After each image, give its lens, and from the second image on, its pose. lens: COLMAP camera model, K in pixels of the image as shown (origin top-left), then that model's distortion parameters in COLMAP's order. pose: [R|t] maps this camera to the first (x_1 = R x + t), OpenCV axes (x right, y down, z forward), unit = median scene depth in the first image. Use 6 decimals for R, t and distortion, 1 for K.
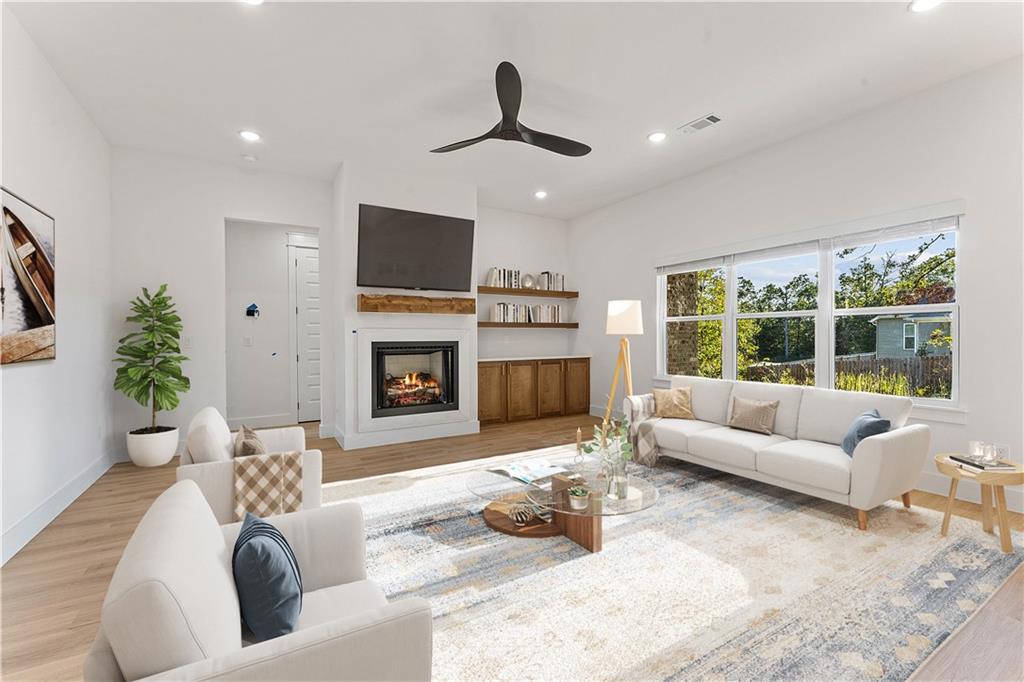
lens RADIAL K [[427.8, 0, 508.0], [0, 427.8, 338.7], [0, 0, 1]] dist [-0.003348, -0.000476]
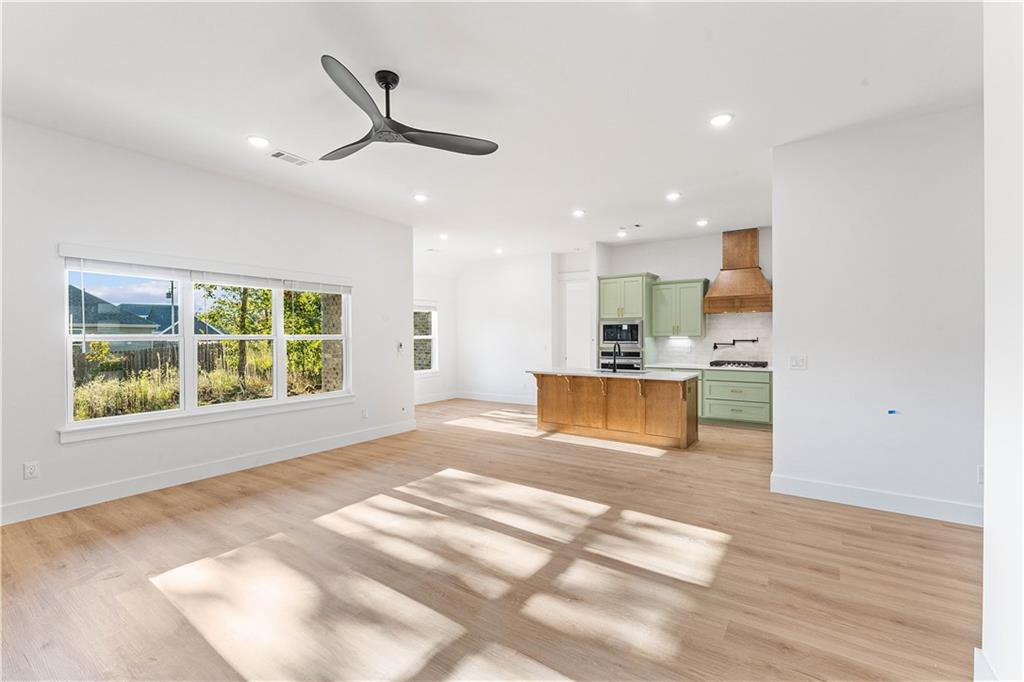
lens RADIAL K [[446.1, 0, 512.0], [0, 446.1, 341.0], [0, 0, 1]] dist [-0.002085, -0.000325]
pose [[-0.417029, -0.000612, 0.908893, -0.547254], [0.011216, 0.999920, 0.005819, -0.036457], [-0.908824, 0.012621, -0.416989, 0.684811]]
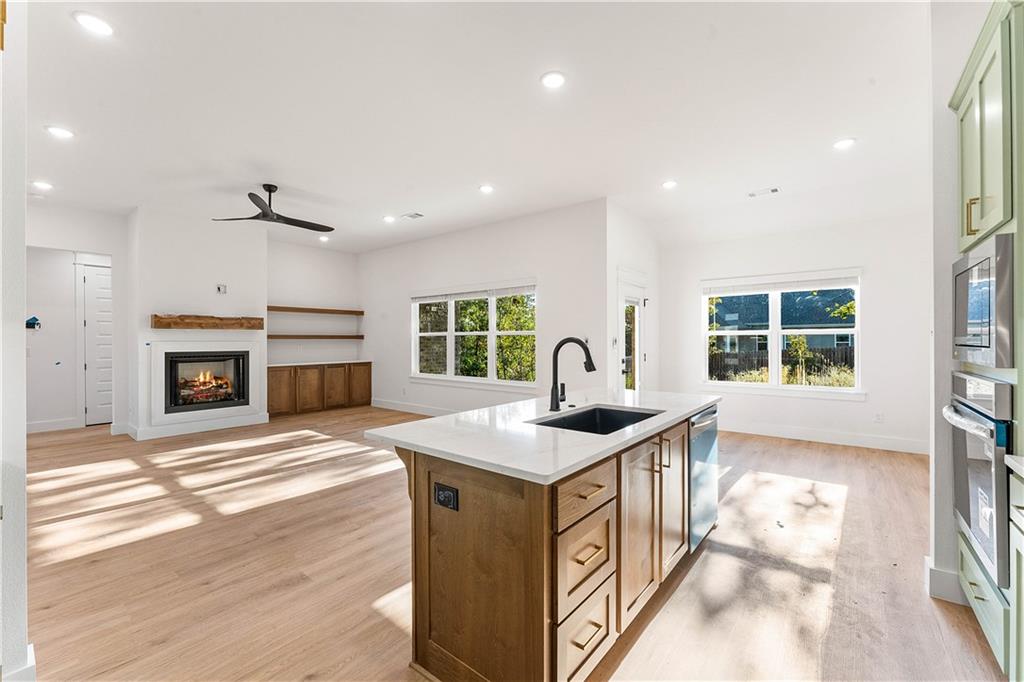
lens RADIAL K [[421.6, 0, 508.7], [0, 421.6, 340.0], [0, 0, 1]] dist [-0.002814, -0.000182]
pose [[0.938801, 0.002463, 0.344451, 0.172850], [-0.000604, 0.999985, -0.005503, -0.019455], [-0.344459, 0.004958, 0.938788, -0.429891]]
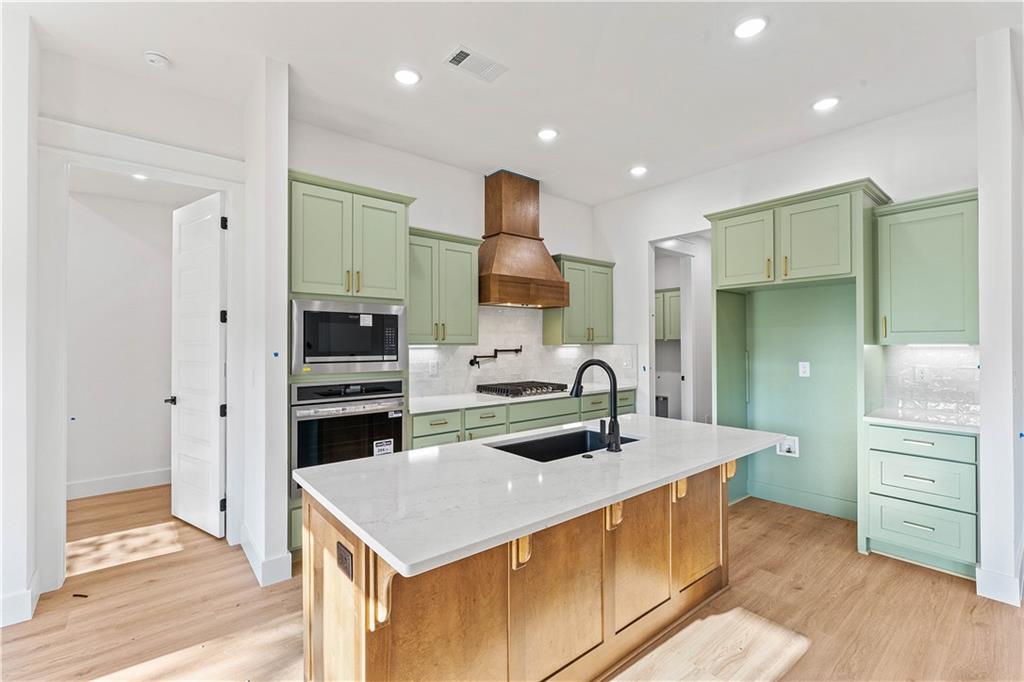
lens RADIAL K [[447.9, 0, 505.9], [0, 447.9, 339.2], [0, 0, 1]] dist [0.000847, -0.000006]
pose [[-0.990105, 0.007742, -0.140115, 0.520388], [0.008319, 0.999959, -0.003528, -0.041498], [0.140082, -0.004659, -0.990129, 0.341377]]
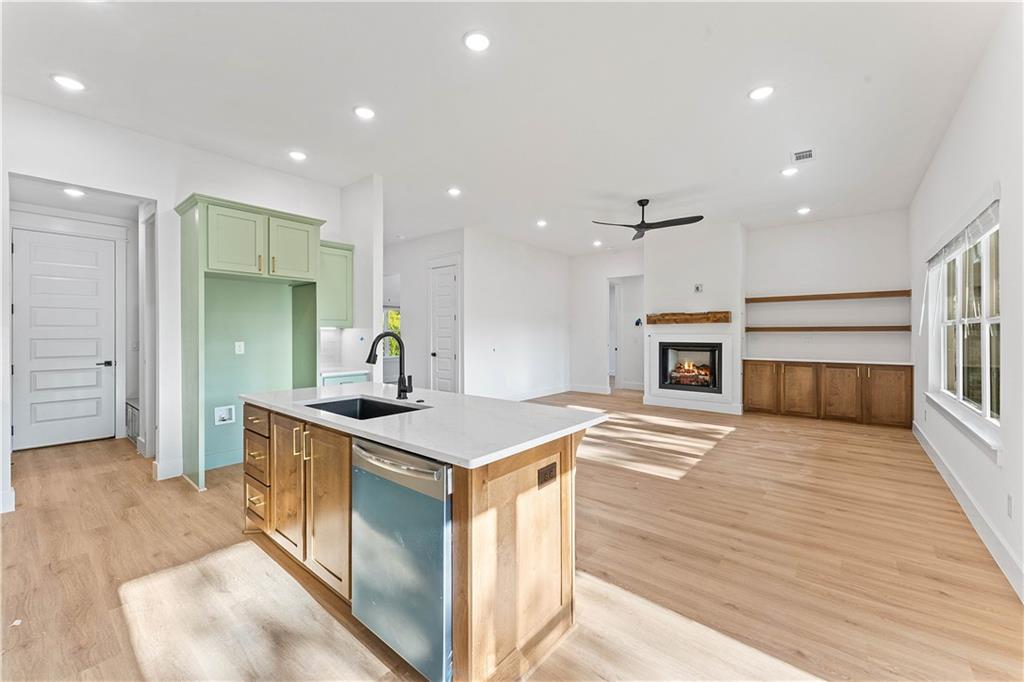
lens RADIAL K [[413.7, 0, 506.9], [0, 413.7, 335.1], [0, 0, 1]] dist [0.001296, 0.000263]
pose [[0.330000, 0.008318, -0.943944, 0.868537], [-0.004678, 0.999963, 0.007176, -0.024570], [0.943969, 0.002047, 0.330027, -0.068679]]
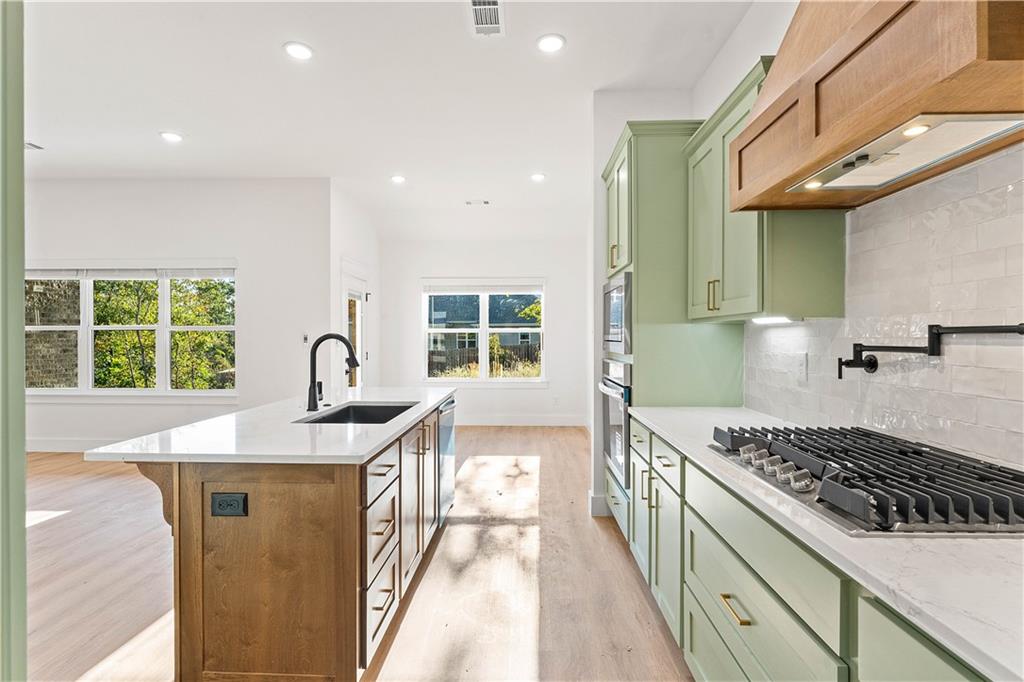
lens RADIAL K [[492.0, 0, 512.0], [0, 492.0, 341.0], [0, 0, 1]] dist [-0.001154, -0.000040]
pose [[0.539954, -0.001645, 0.841693, 0.062712], [0.001309, 0.999999, 0.001114, -0.017320], [-0.841694, 0.000500, 0.539955, -0.463175]]
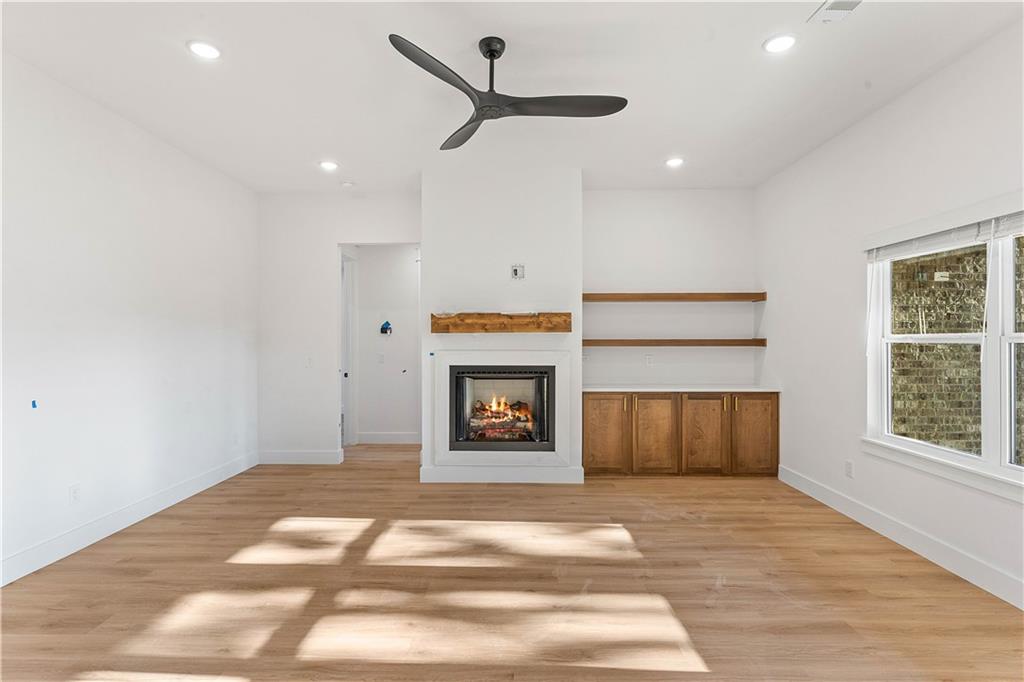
lens RADIAL K [[498.6, 0, 509.4], [0, 498.6, 340.1], [0, 0, 1]] dist [-0.002447, -0.001104]
pose [[0.848200, 0.004891, -0.529653, 0.298556], [-0.006266, 0.999980, -0.000799, -0.040193], [0.529639, 0.003997, 0.848214, 0.157398]]
